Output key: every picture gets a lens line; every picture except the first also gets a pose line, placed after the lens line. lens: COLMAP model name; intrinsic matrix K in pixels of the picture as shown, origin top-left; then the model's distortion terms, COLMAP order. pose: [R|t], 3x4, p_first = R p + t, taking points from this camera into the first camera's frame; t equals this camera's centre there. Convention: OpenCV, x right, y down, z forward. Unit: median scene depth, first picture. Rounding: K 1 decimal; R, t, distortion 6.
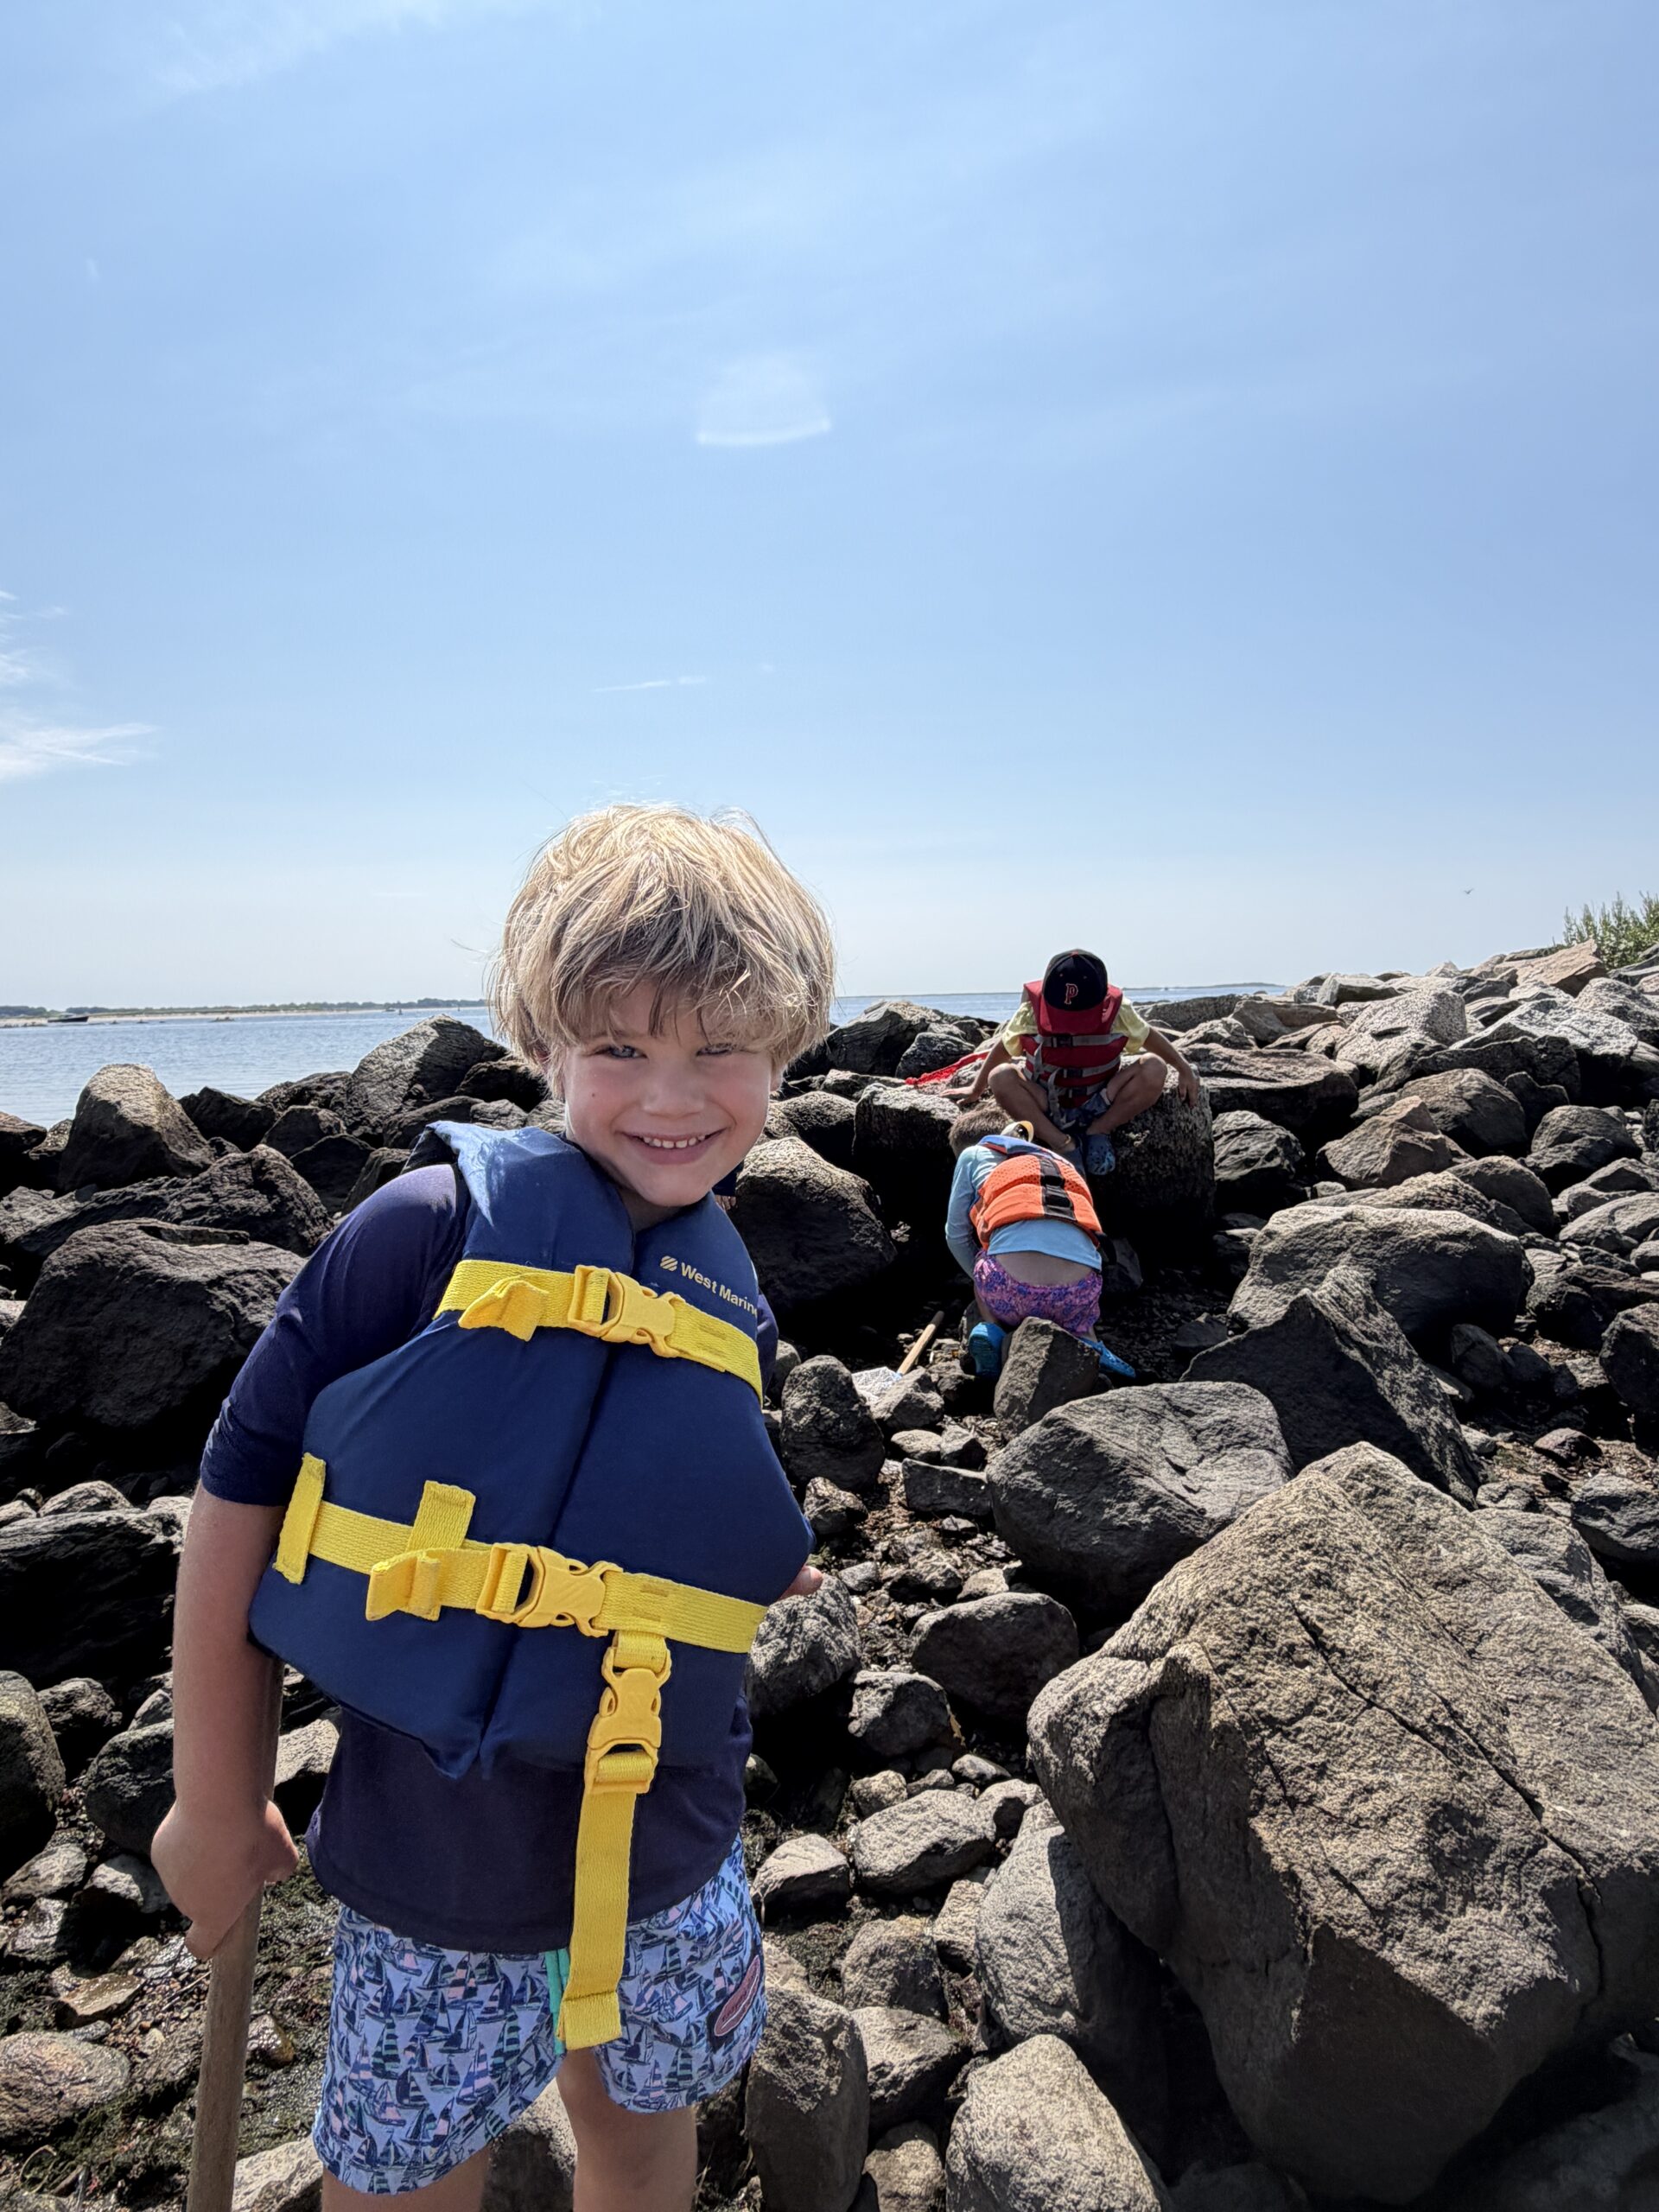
lens RADIAL K [[1237.0, 0, 829.5], [0, 1237.0, 1106.0], [0, 0, 1]] dist [-0.000506, 0.002225]
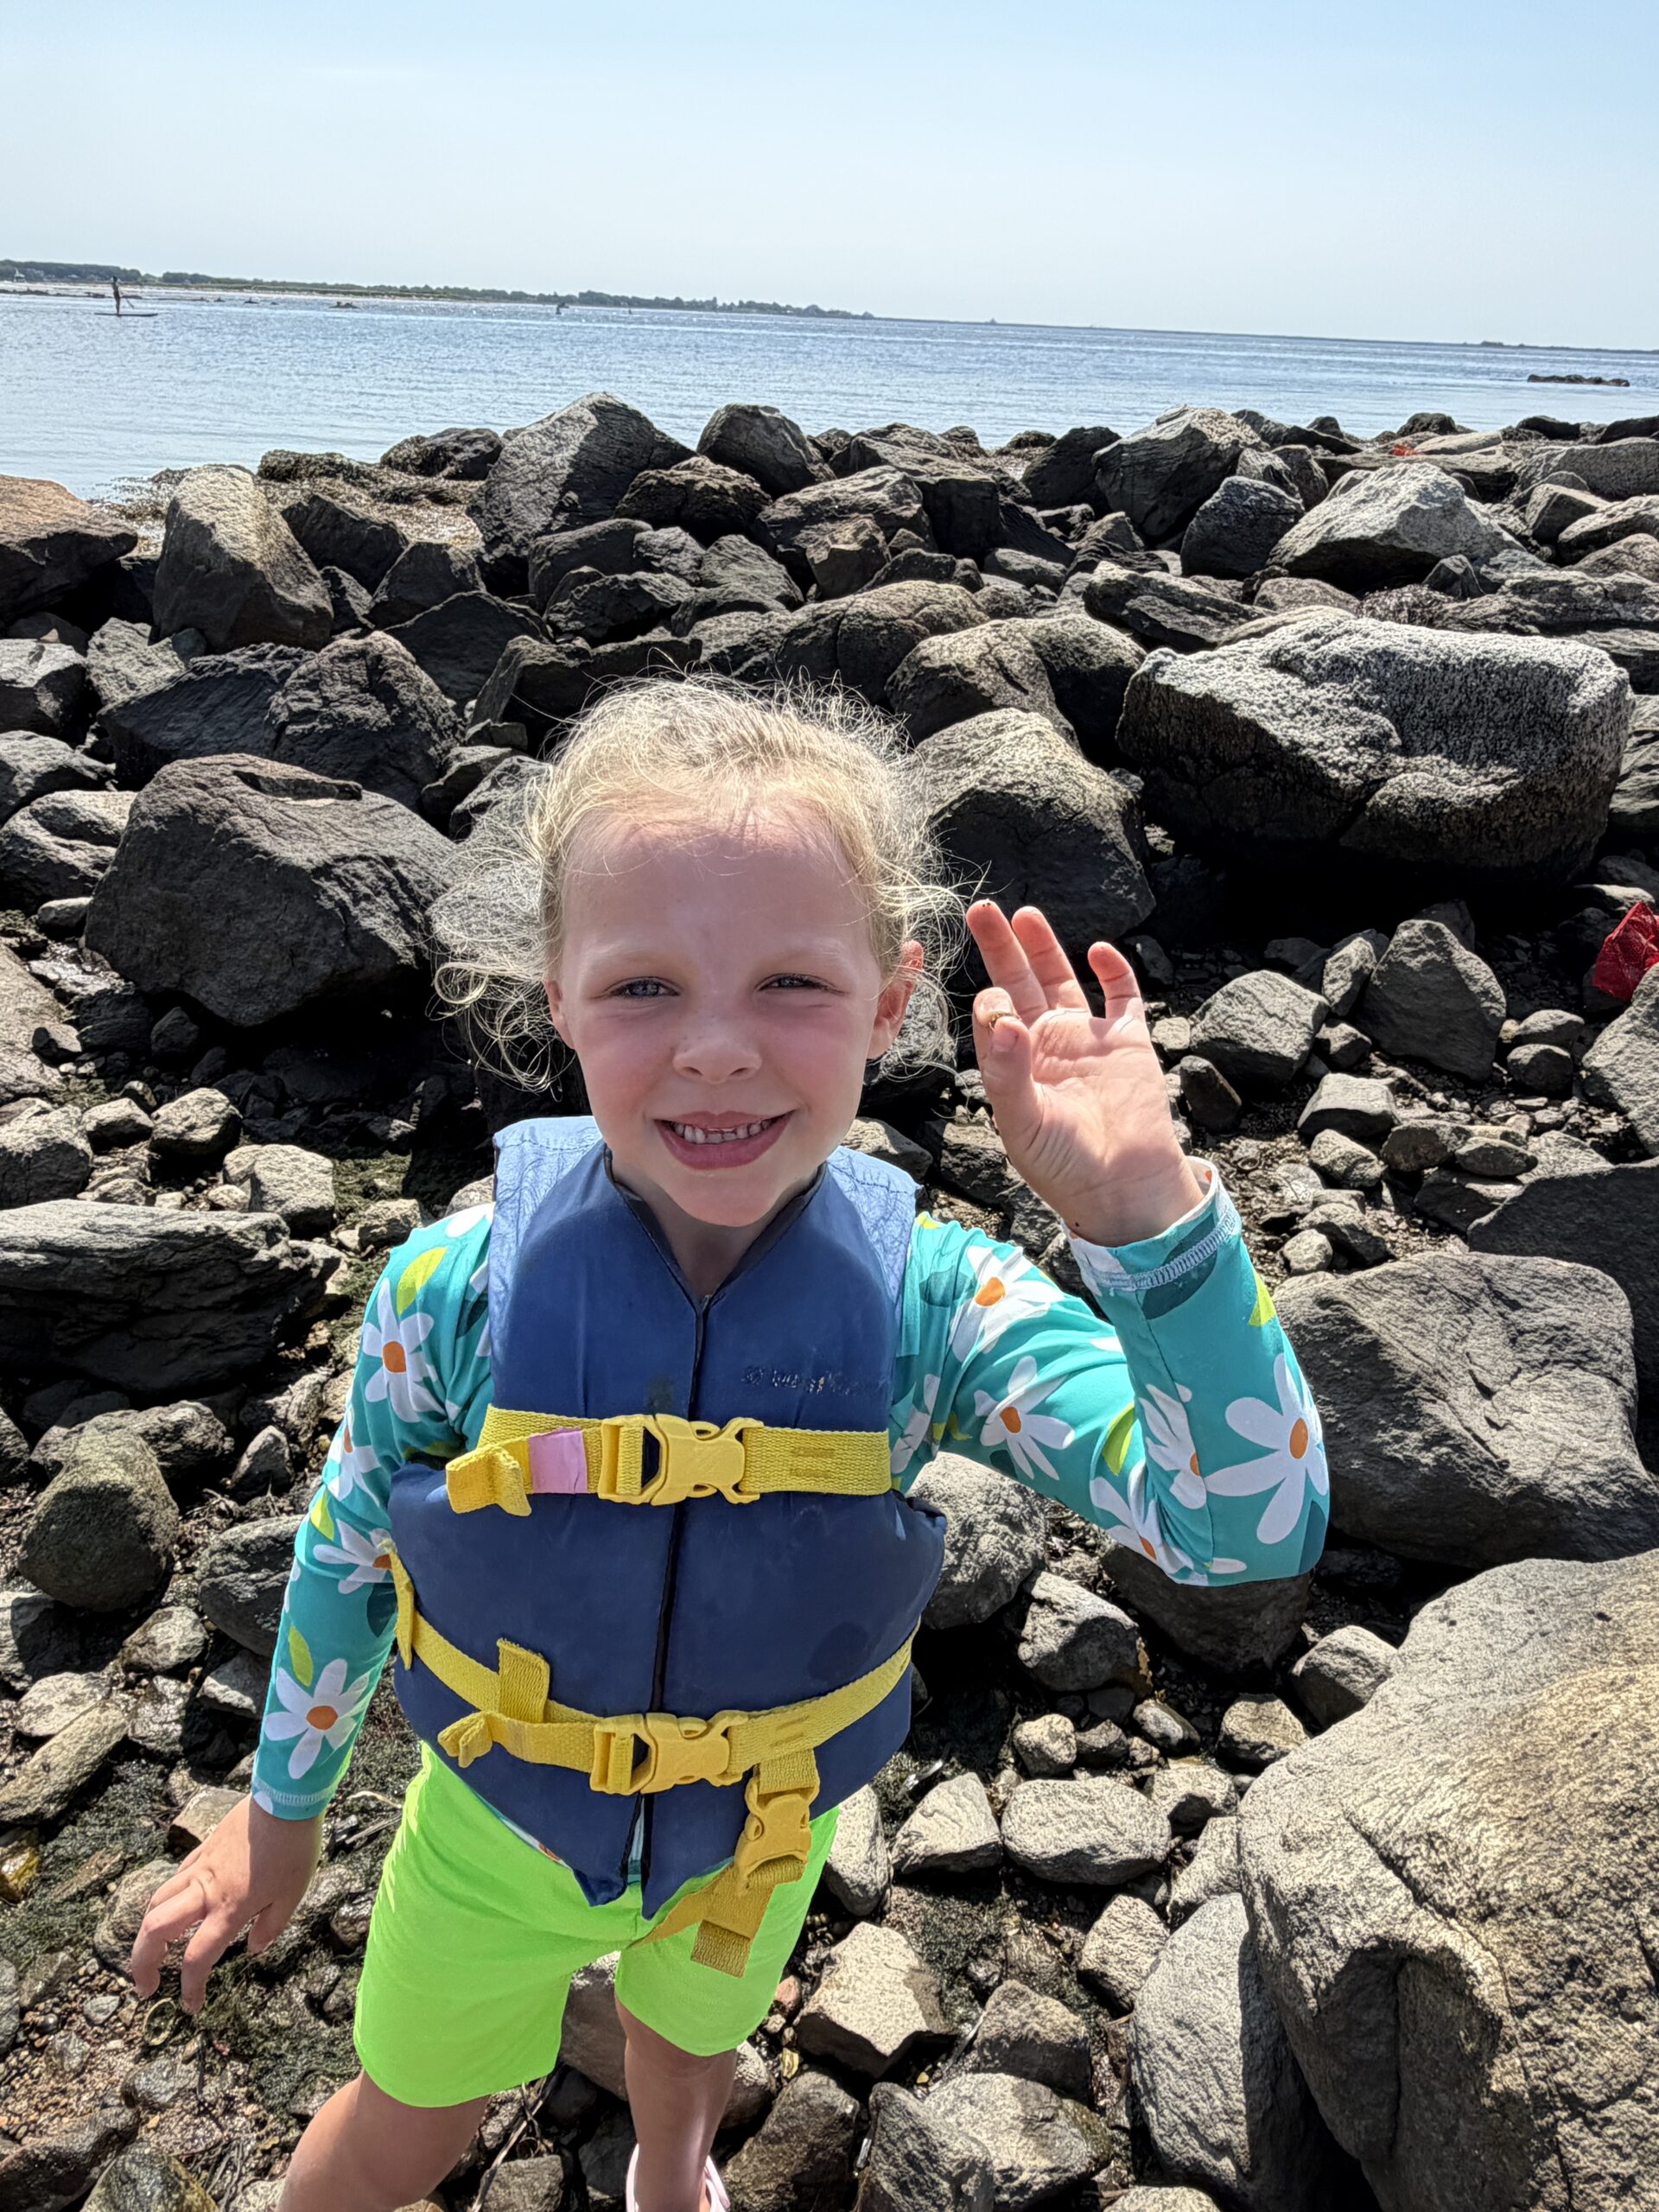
lens RADIAL K [[1470.3, 0, 829.5], [0, 1470.3, 1106.0], [0, 0, 1]] dist [-0.003201, 0.003674]
pose [[0.983332, 0.138436, -0.117872, -0.039882], [-0.083786, 0.920370, 0.381967, -0.197855], [0.161364, -0.365724, 0.916628, 0.158436]]
